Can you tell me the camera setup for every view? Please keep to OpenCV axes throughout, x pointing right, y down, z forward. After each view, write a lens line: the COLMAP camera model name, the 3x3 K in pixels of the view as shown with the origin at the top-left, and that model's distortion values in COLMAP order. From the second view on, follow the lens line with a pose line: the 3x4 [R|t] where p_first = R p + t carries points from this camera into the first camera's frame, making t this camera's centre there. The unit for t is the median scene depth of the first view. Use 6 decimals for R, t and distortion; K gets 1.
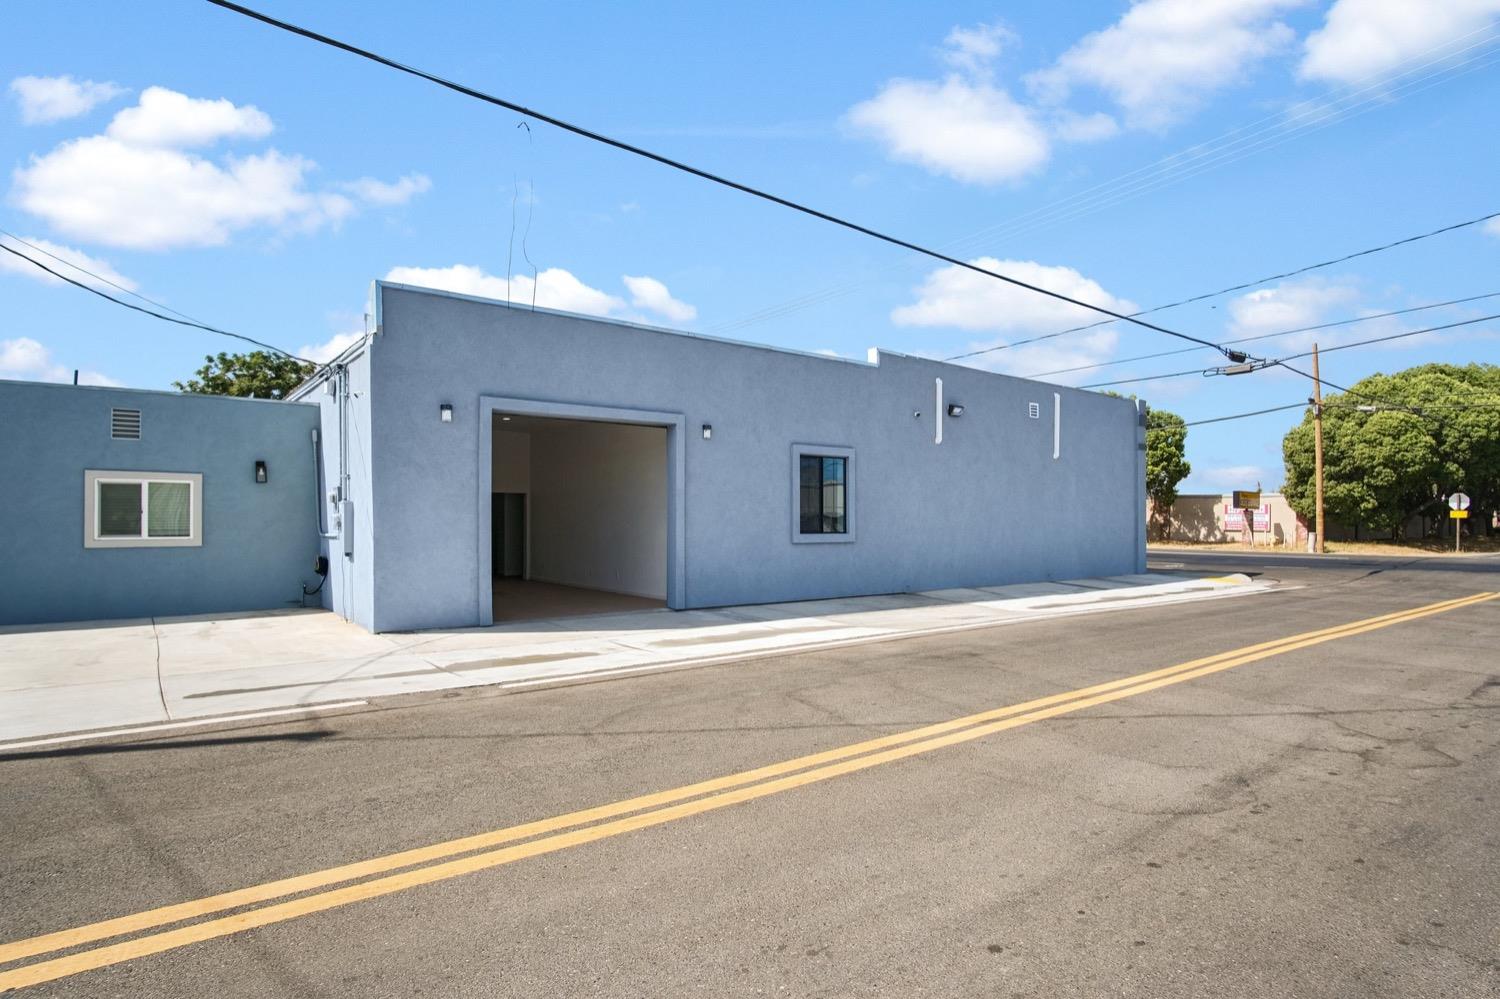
lens RADIAL K [[806.8, 0, 756.6], [0, 806.8, 507.2], [0, 0, 1]] dist [-0.025531, 0.003284]
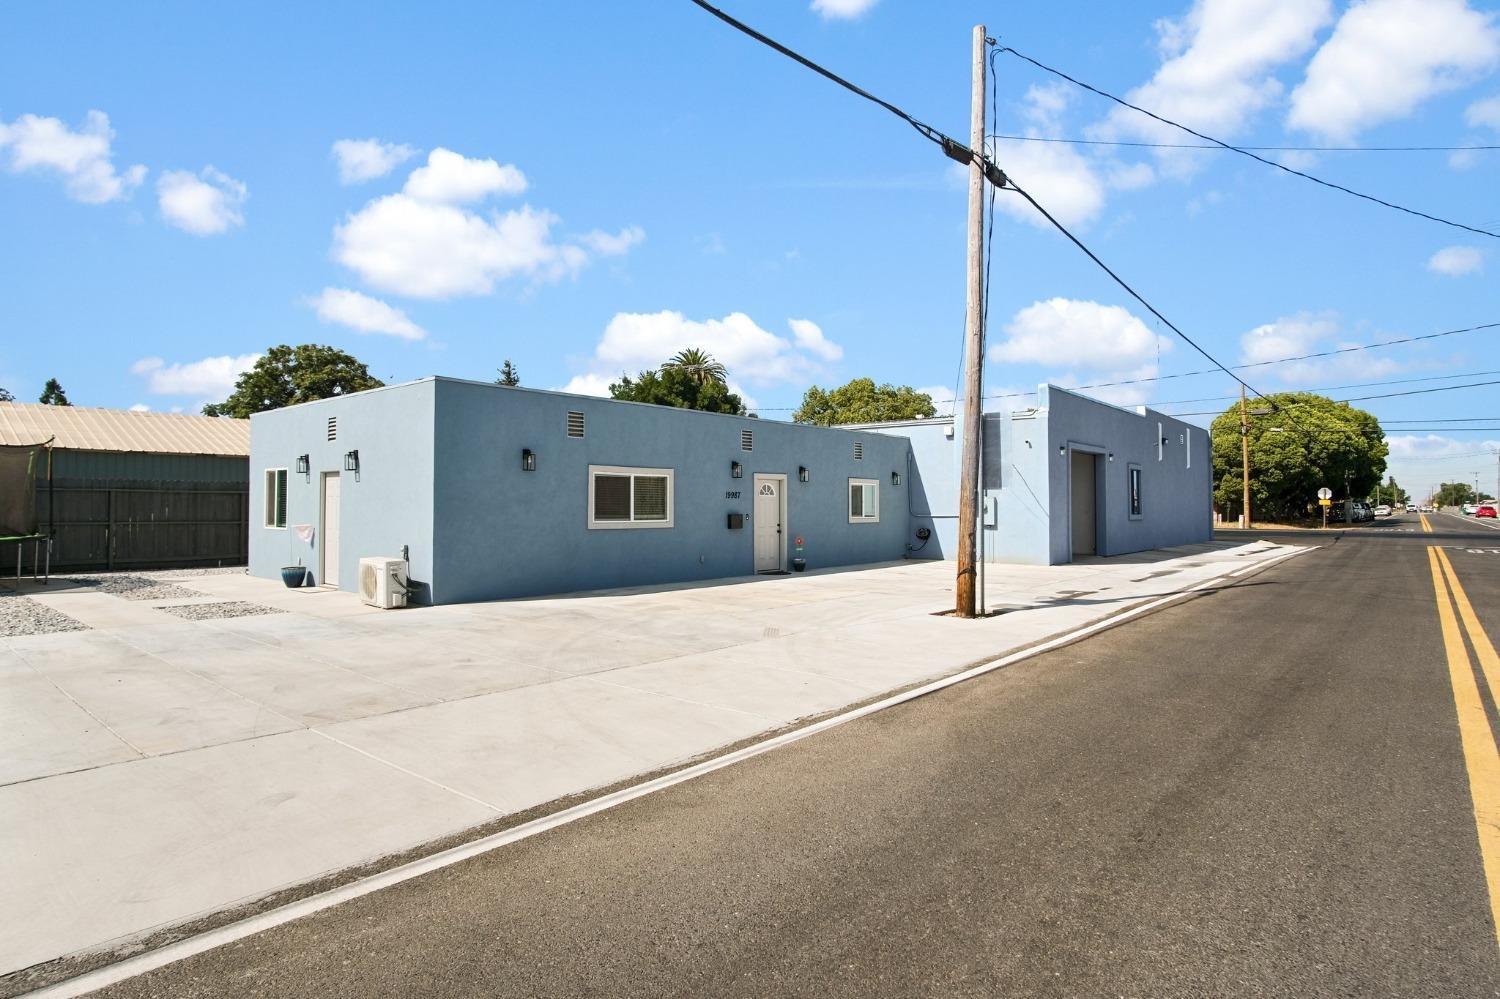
lens RADIAL K [[801.1, 0, 746.9], [0, 801.1, 479.9], [0, 0, 1]] dist [-0.030505, 0.000238]
pose [[0.979934, 0.006946, 0.199201, -0.447219], [-0.003694, 0.999854, -0.016690, -0.004248], [-0.199287, 0.015619, 0.979817, -0.213252]]
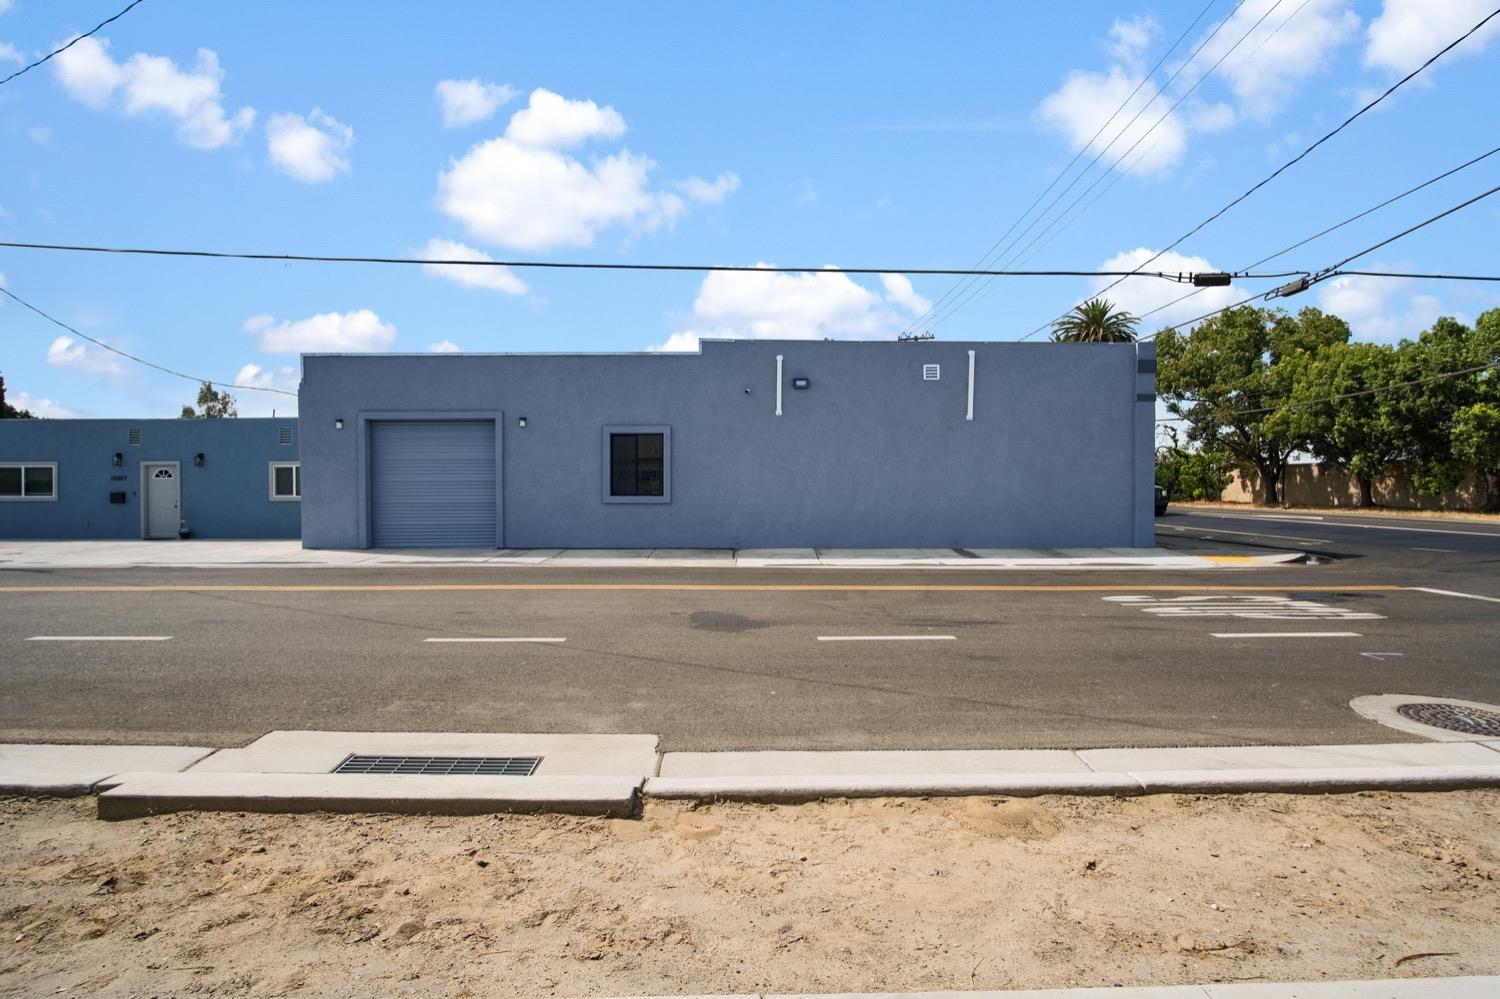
lens RADIAL K [[793.9, 0, 749.8], [0, 793.9, 494.6], [0, 0, 1]] dist [-0.034108, 0.008717]
pose [[0.802732, 0.003136, -0.596331, 0.394631], [0.012660, 0.999671, 0.022298, 0.002318], [0.596205, -0.025448, 0.802429, 0.049699]]
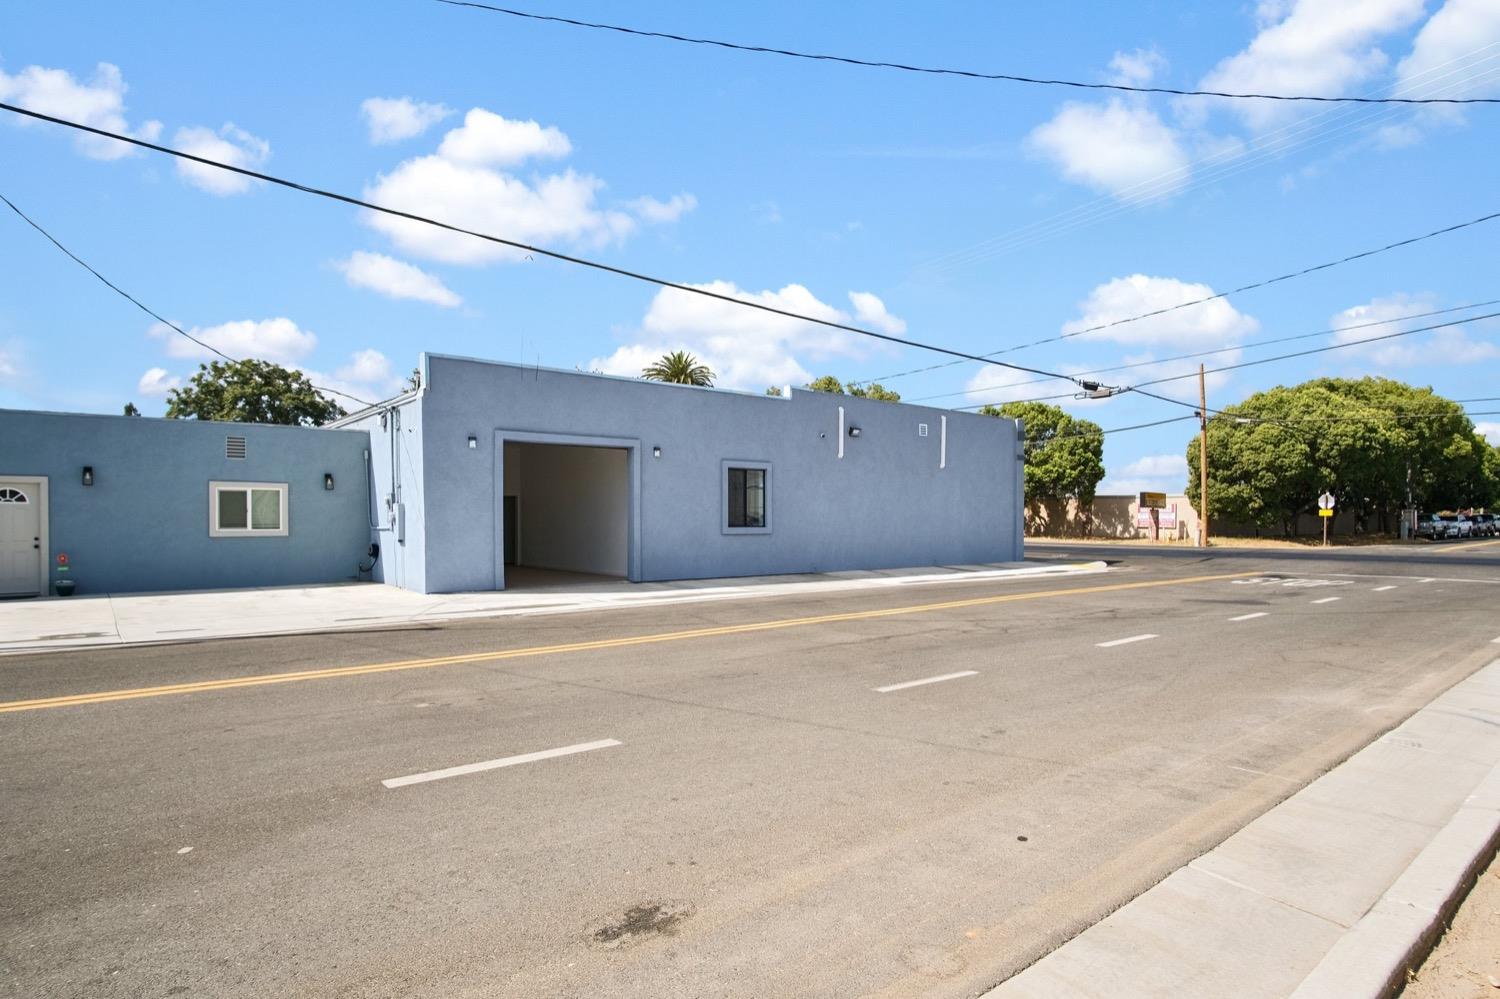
lens RADIAL K [[811.7, 0, 751.5], [0, 811.7, 517.8], [0, 0, 1]] dist [-0.024720, 0.000951]
pose [[0.999668, -0.000836, 0.025741, 0.023276], [0.000469, 0.999898, 0.014265, -0.000645], [-0.025751, -0.014249, 0.999567, -0.139507]]
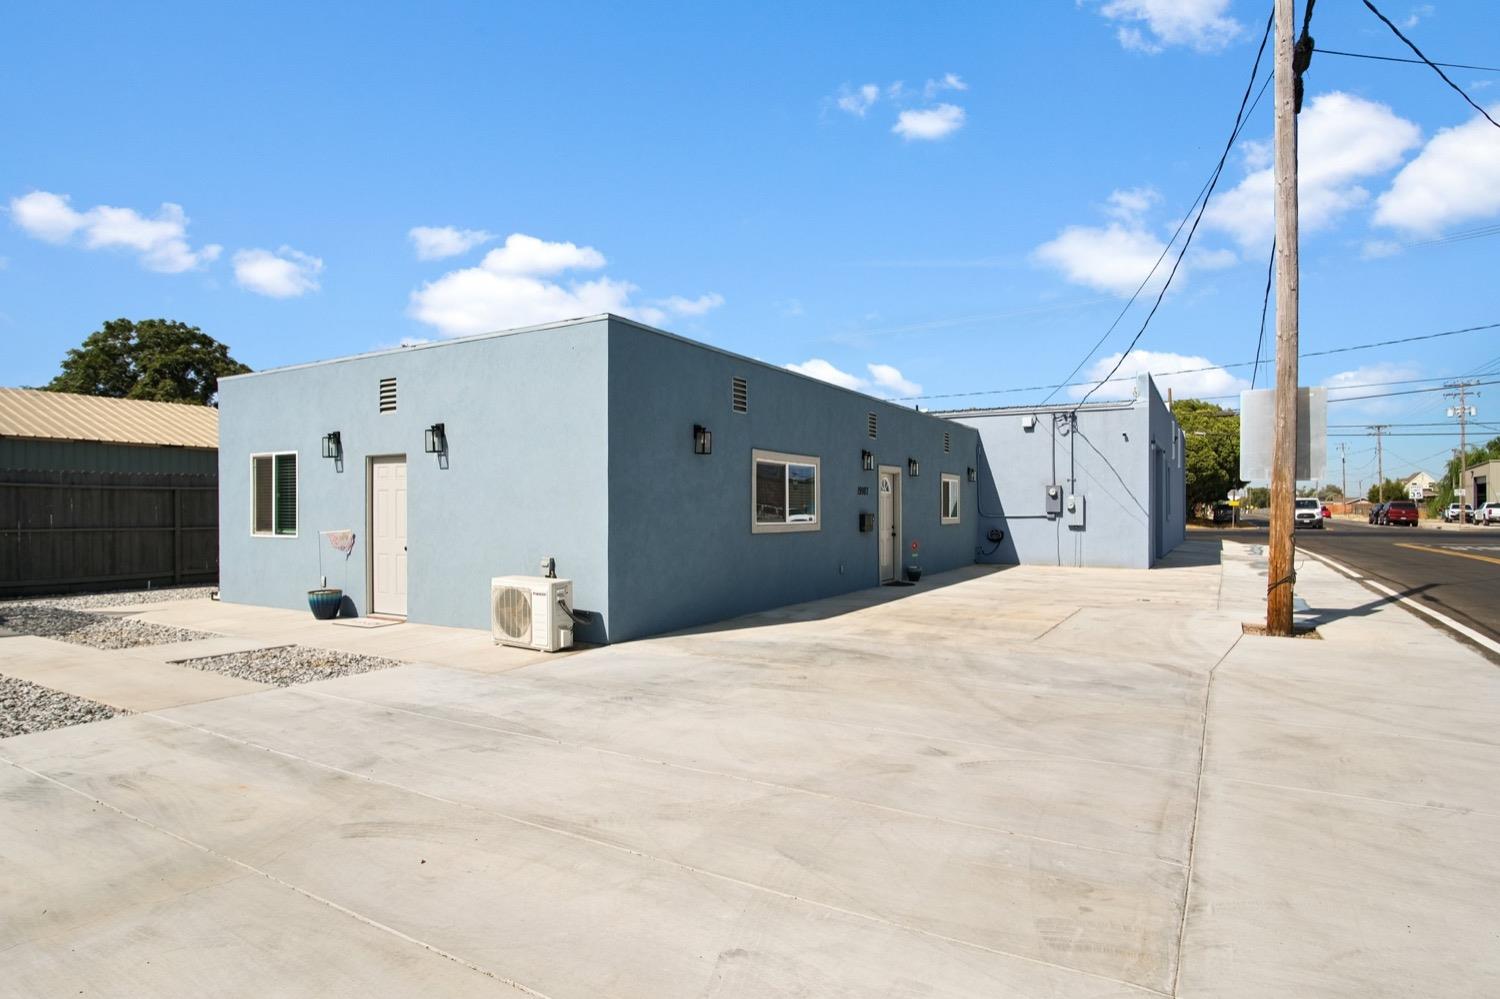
lens RADIAL K [[807.9, 0, 750.0], [0, 807.9, 499.5], [0, 0, 1]] dist [-0.035475, 0.002399]
pose [[0.930092, 0.002038, 0.367322, -0.555063], [-0.003274, 0.999991, 0.002740, 0.000126], [-0.367313, -0.003751, 0.930090, -0.096109]]
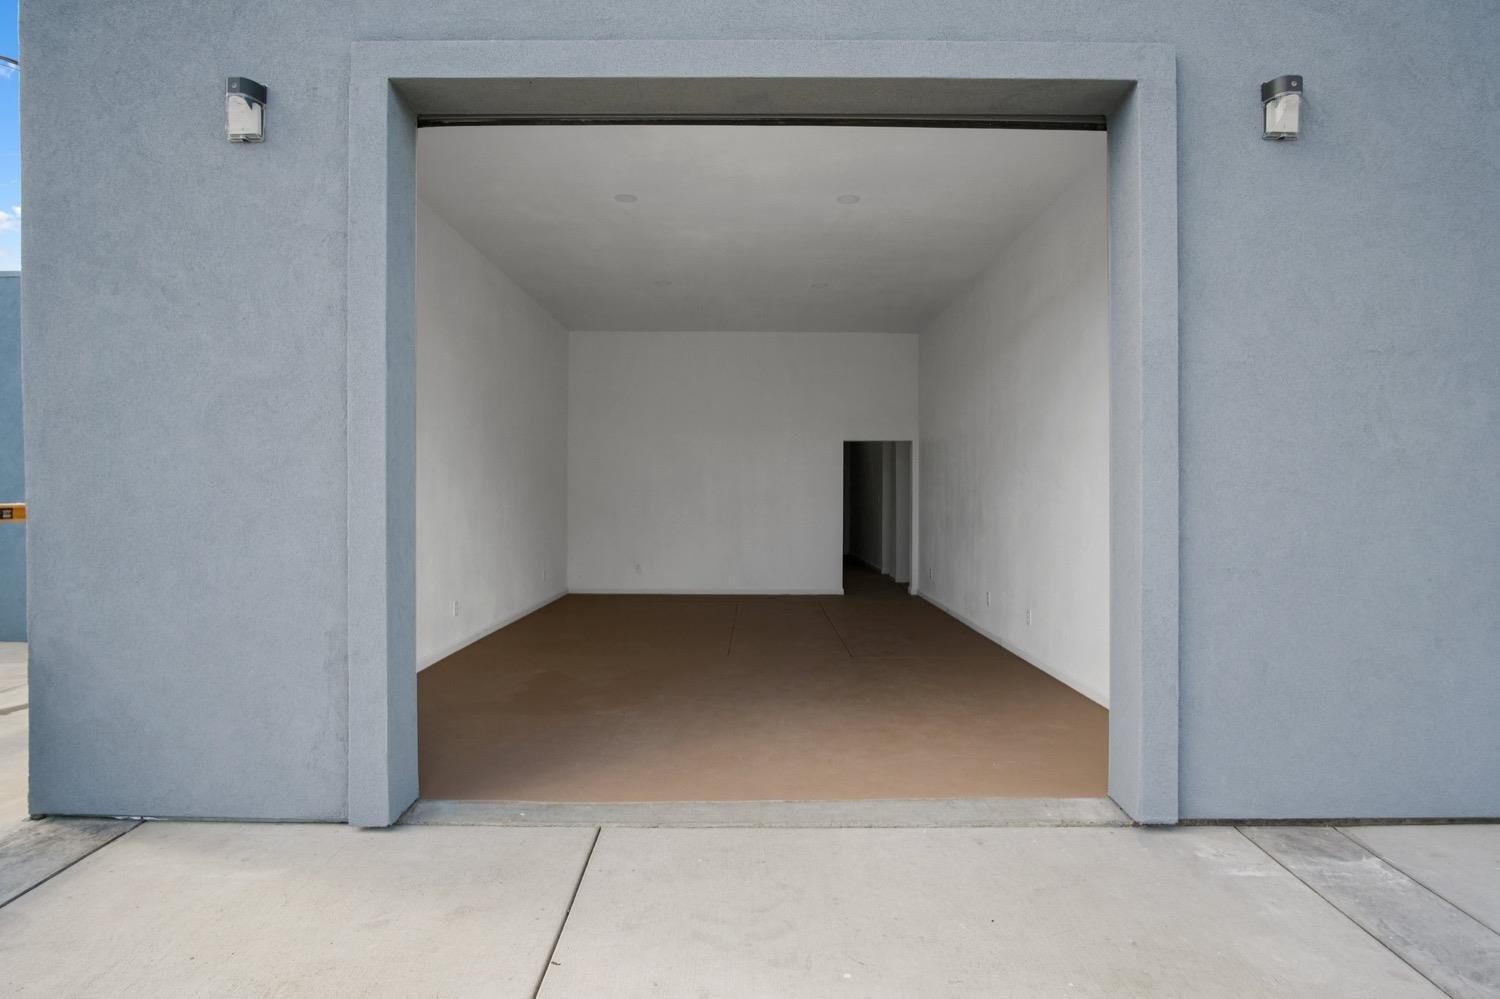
lens RADIAL K [[807.9, 0, 750.0], [0, 807.9, 499.5], [0, 0, 1]] dist [-0.035475, 0.002399]
pose [[0.791042, 0.007195, -0.611720, -0.015360], [0.007506, 0.999741, 0.021465, 0.007345], [0.611716, -0.021571, 0.790783, 0.261060]]
